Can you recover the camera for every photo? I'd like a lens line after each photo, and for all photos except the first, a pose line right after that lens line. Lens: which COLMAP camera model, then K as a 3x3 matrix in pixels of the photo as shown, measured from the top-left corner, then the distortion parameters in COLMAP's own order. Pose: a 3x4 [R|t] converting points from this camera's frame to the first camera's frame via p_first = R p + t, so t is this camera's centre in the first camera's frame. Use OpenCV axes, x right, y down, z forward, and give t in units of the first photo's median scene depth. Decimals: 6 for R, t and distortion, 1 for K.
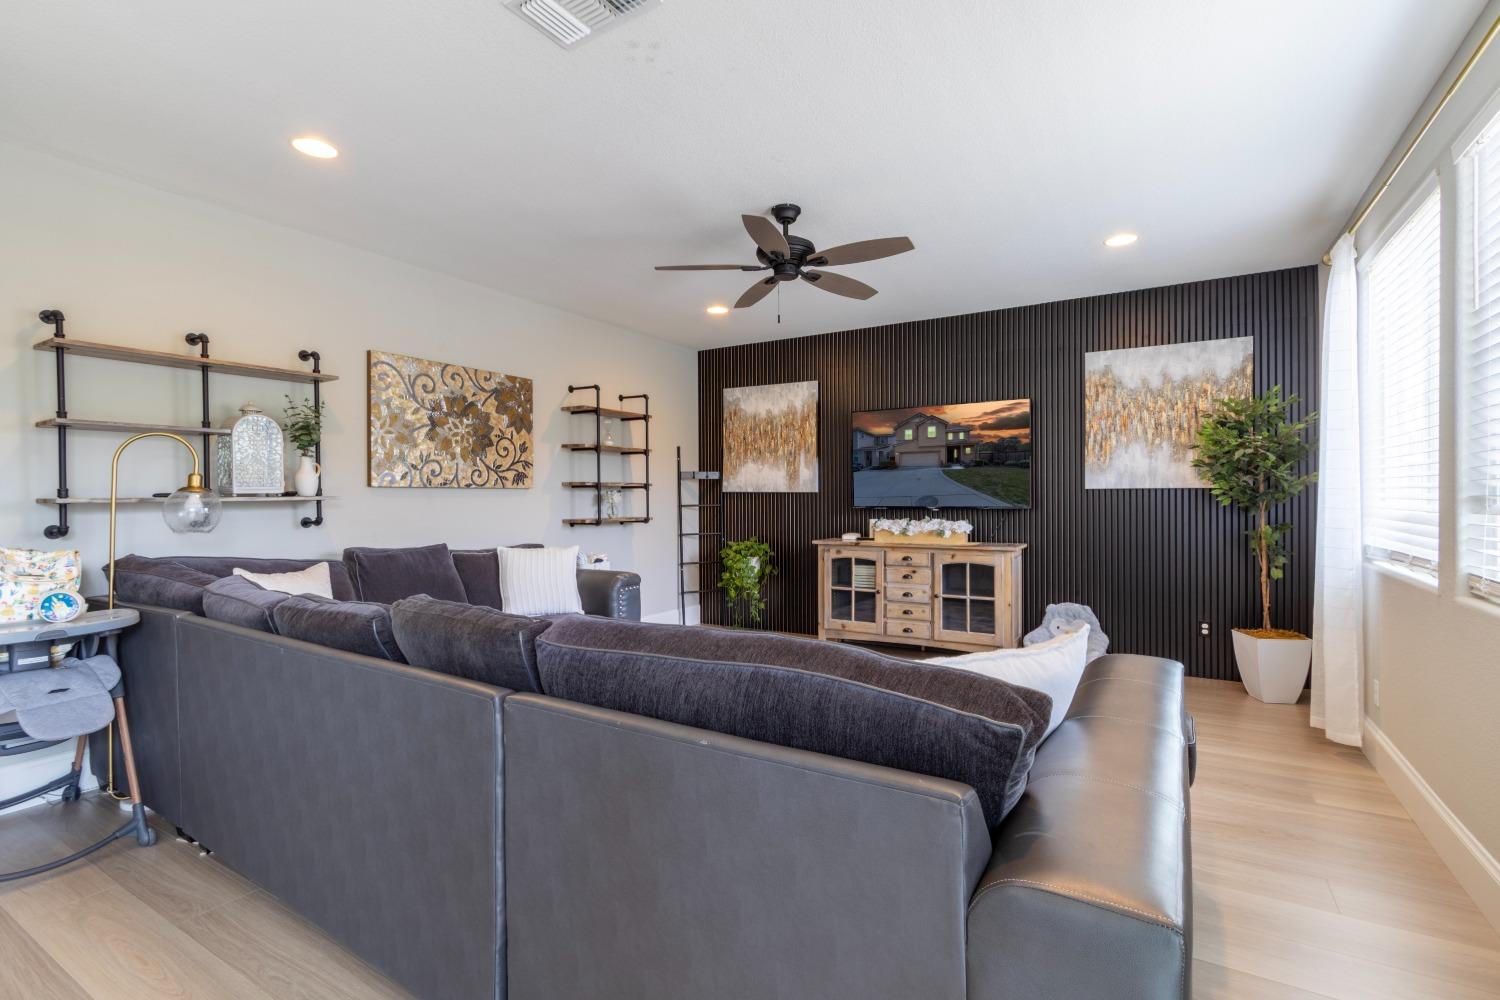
lens RADIAL K [[687.3, 0, 752.5], [0, 687.3, 499.2], [0, 0, 1]] dist [0.000676, -0.000233]
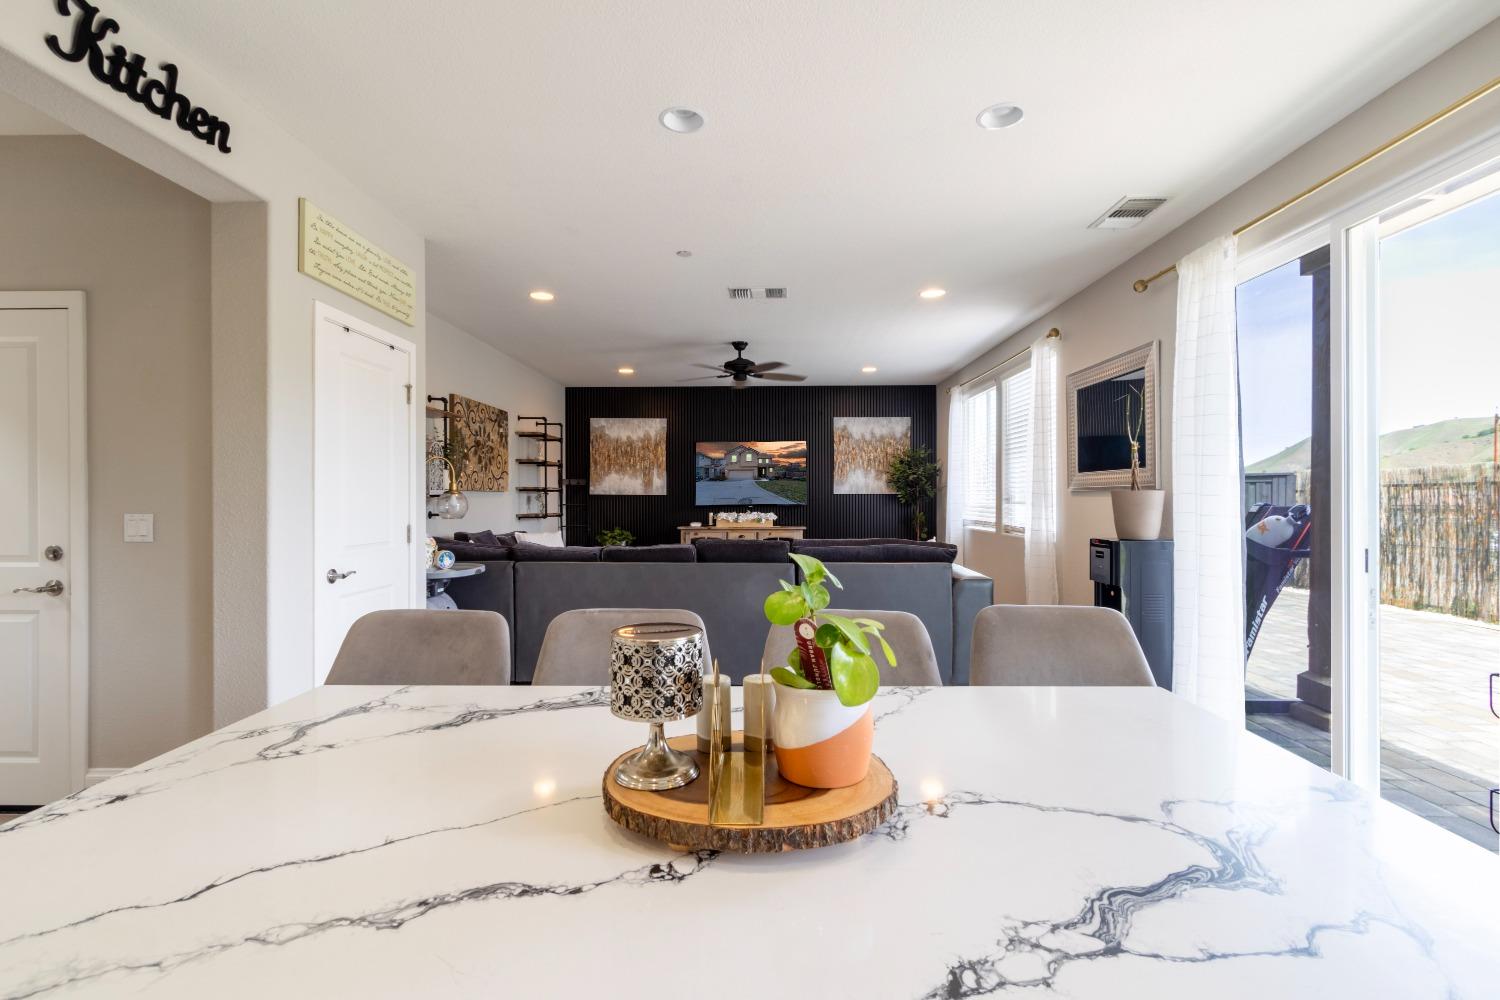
lens RADIAL K [[687.3, 0, 752.5], [0, 687.3, 499.2], [0, 0, 1]] dist [0.000676, -0.000233]
pose [[0.863039, 0.000554, 0.505137, -0.550524], [0.000913, 0.999996, -0.002656, 0.003178], [-0.505137, 0.002754, 0.863035, -0.394475]]
